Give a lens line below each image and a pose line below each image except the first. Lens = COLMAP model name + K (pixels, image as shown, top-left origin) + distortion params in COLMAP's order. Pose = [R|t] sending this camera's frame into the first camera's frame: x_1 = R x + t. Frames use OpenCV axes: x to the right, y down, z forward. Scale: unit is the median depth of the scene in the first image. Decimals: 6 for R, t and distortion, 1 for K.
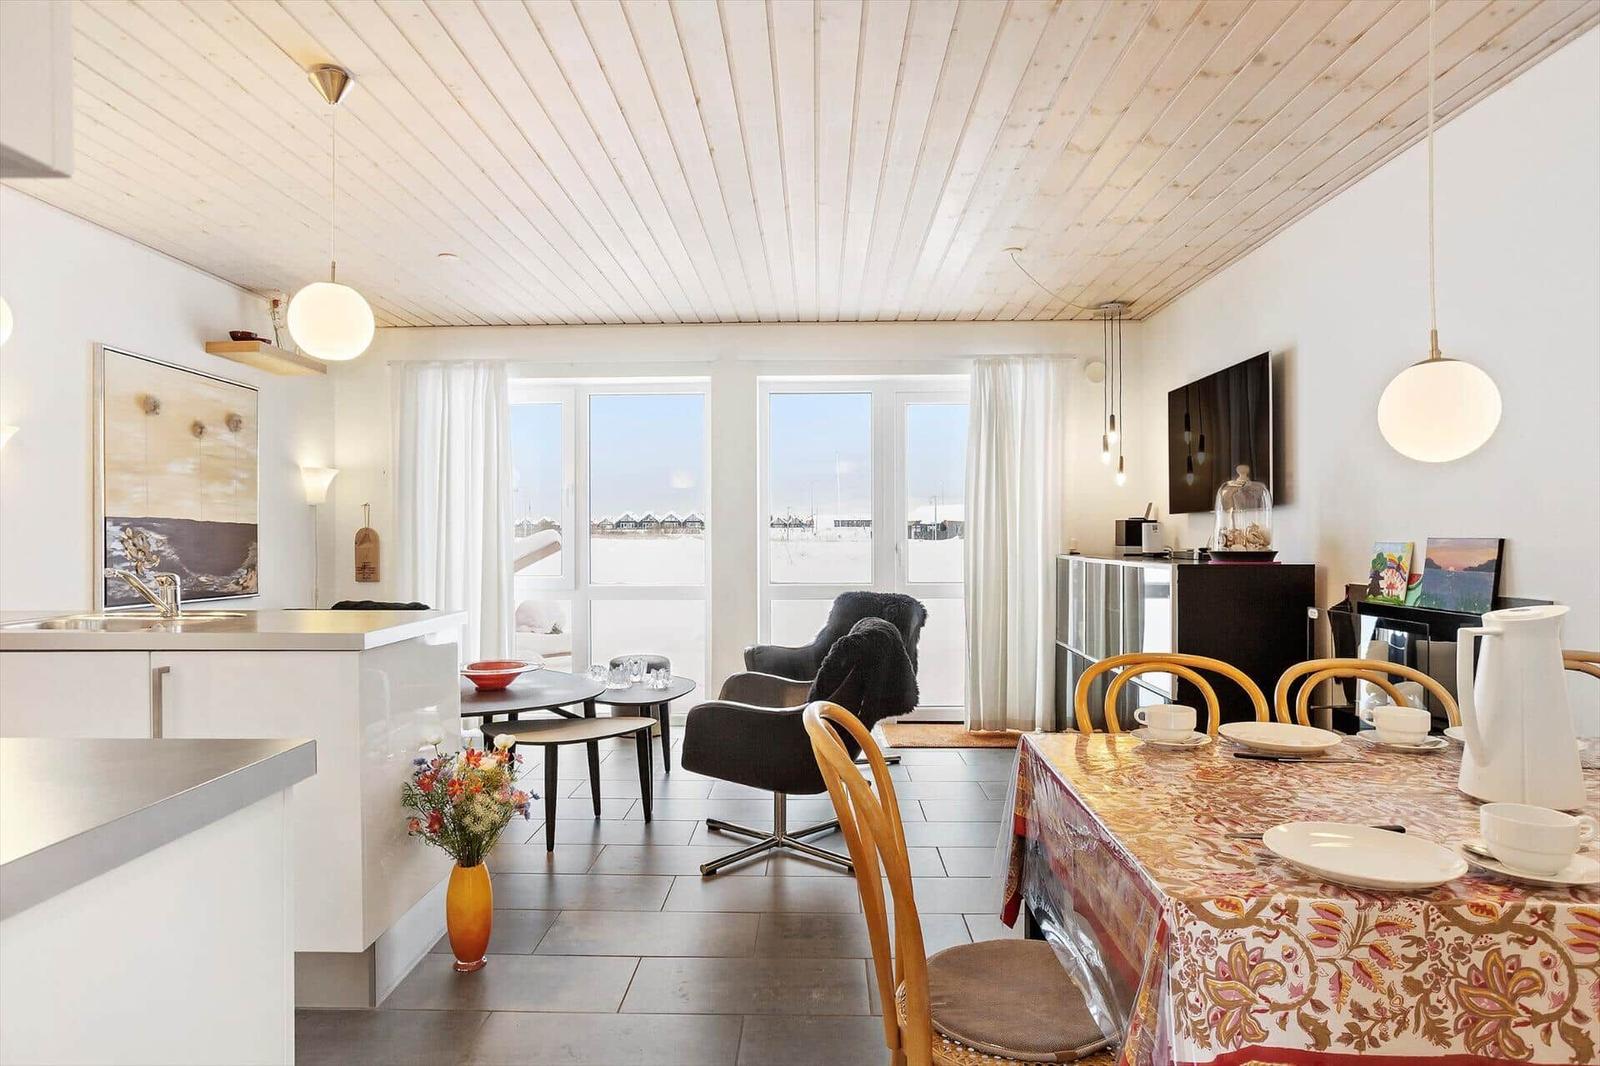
lens RADIAL K [[956.8, 0, 800.0], [0, 956.8, 533.0], [0, 0, 1]] dist [0.001831, 0.000586]
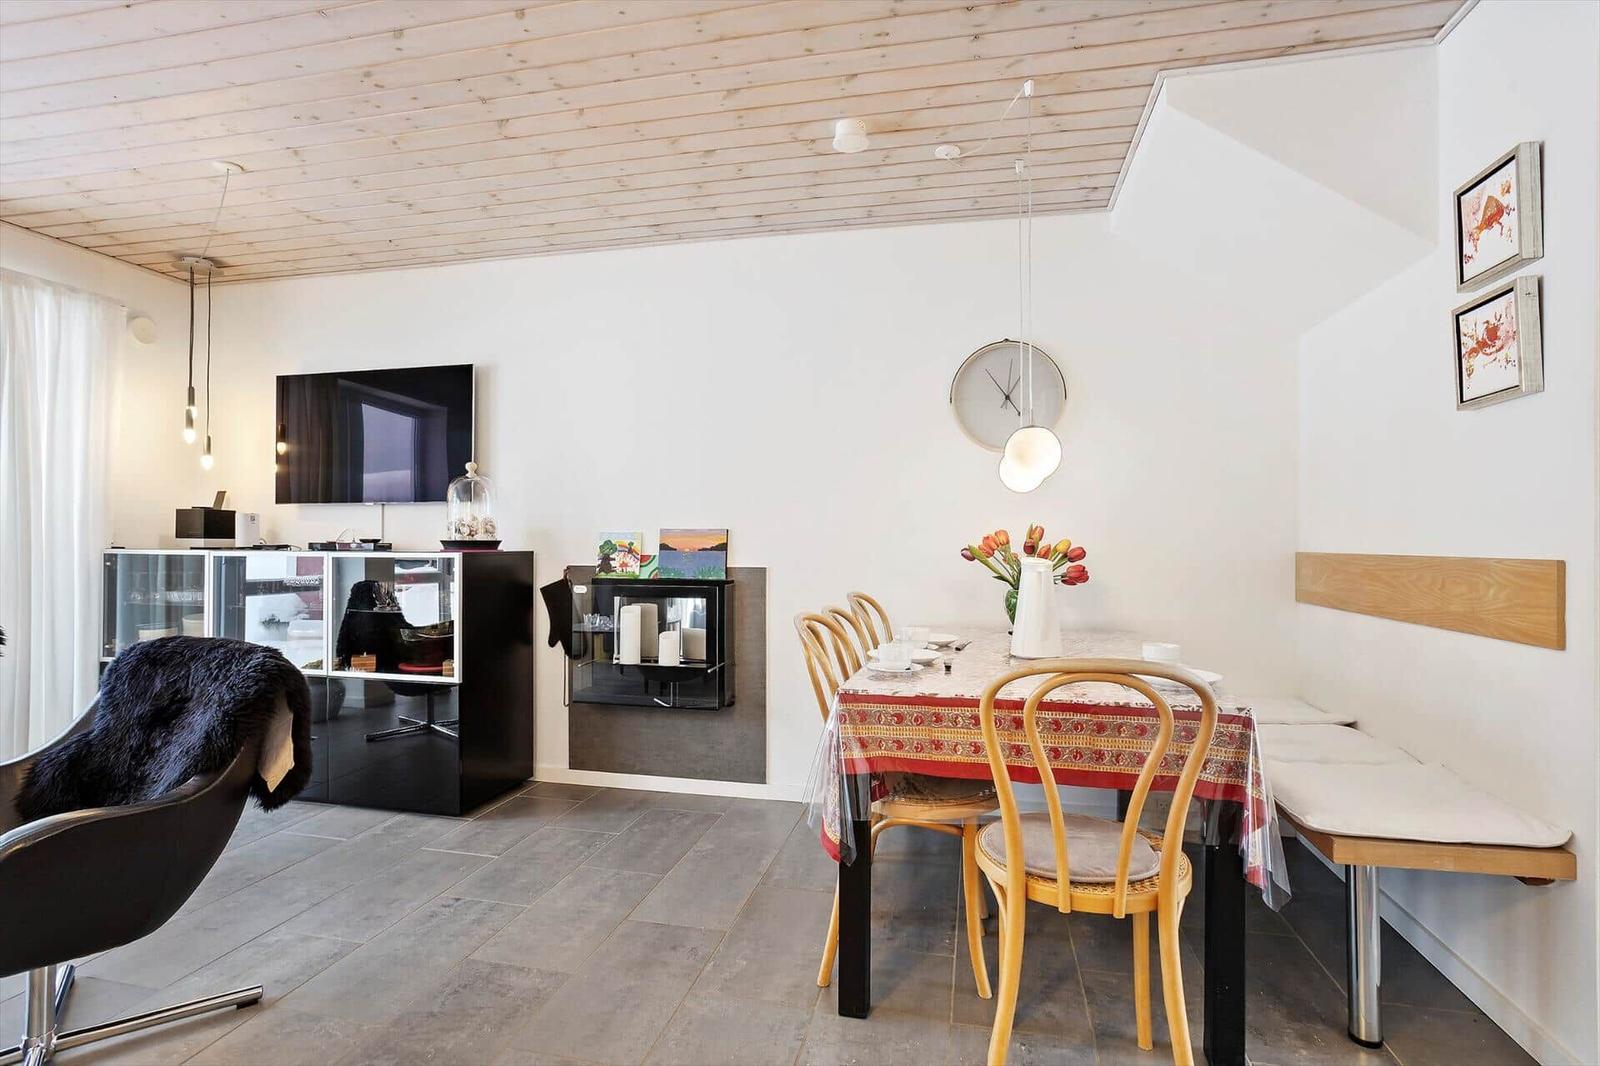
lens RADIAL K [[796.3, 0, 800.0], [0, 796.3, 533.0], [0, 0, 1]] dist [-0.002952, 0.000306]
pose [[0.213841, 0.006344, 0.976848, -0.362026], [-0.006166, 0.999968, -0.005144, 0.012766], [-0.976849, -0.004923, 0.213873, 0.438912]]
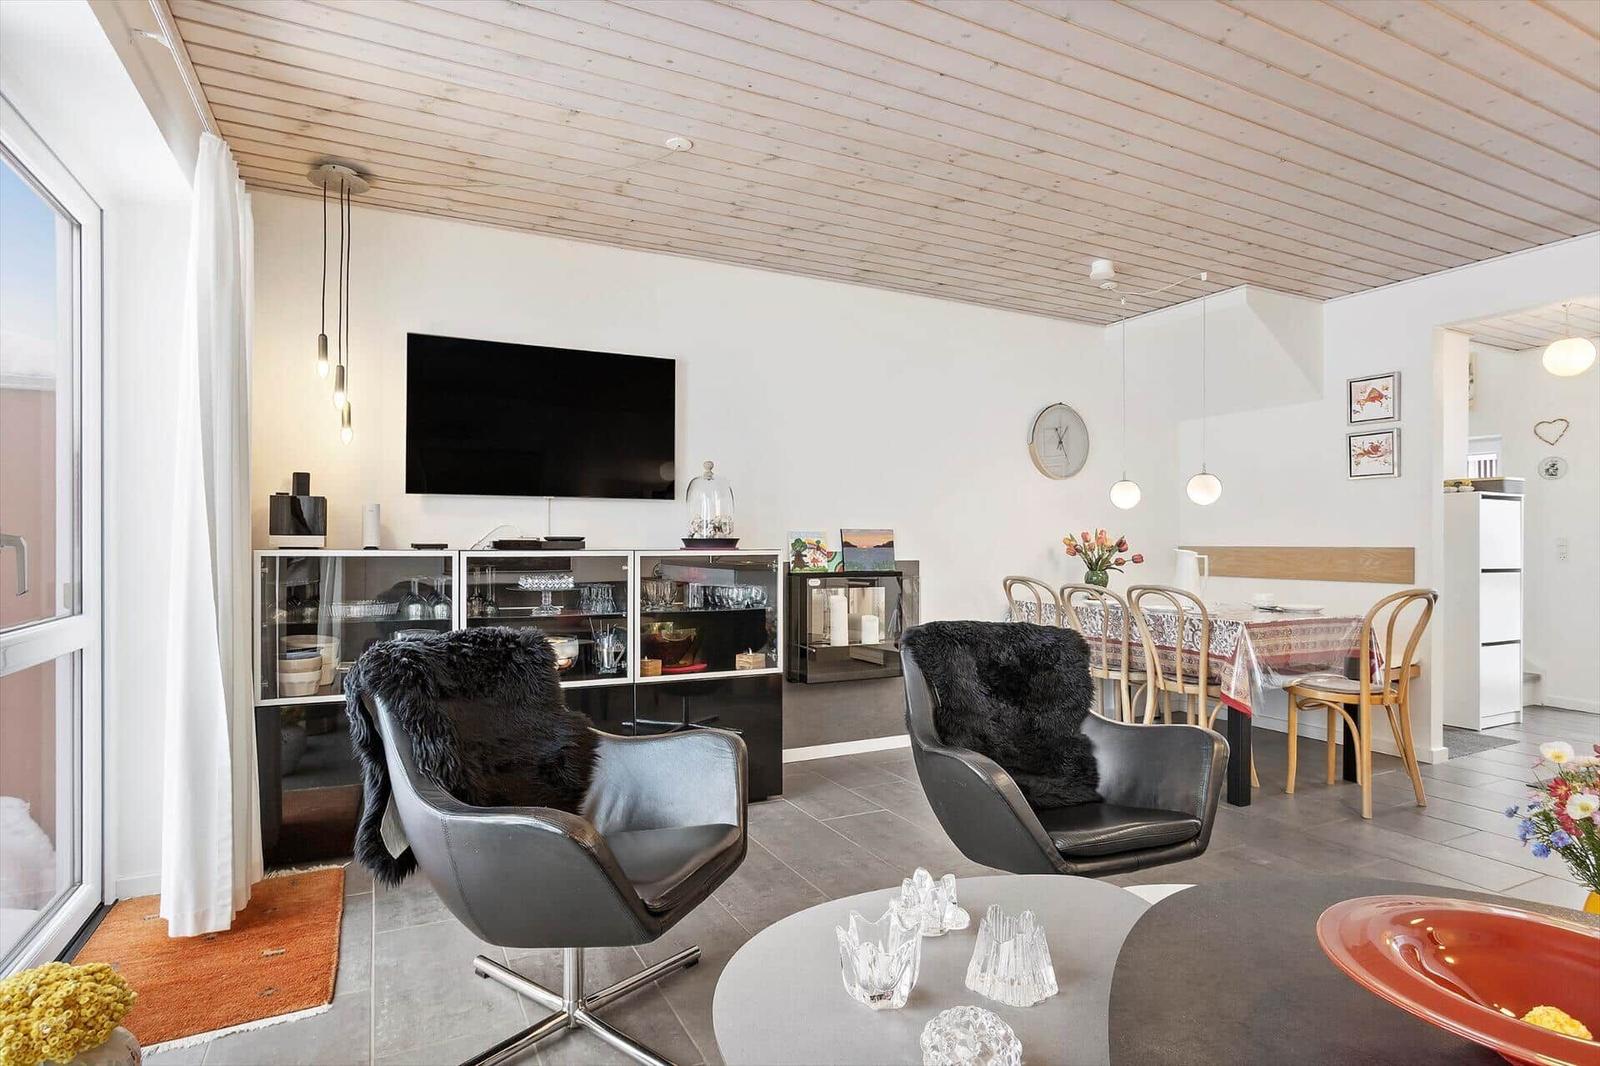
lens RADIAL K [[822.4, 0, 800.0], [0, 822.4, 533.0], [0, 0, 1]] dist [-0.003578, -0.000334]
pose [[-0.457105, 0.002410, 0.889409, -0.450530], [-0.008198, 0.999942, -0.006922, 0.018102], [-0.889375, -0.010455, -0.457059, 1.371060]]
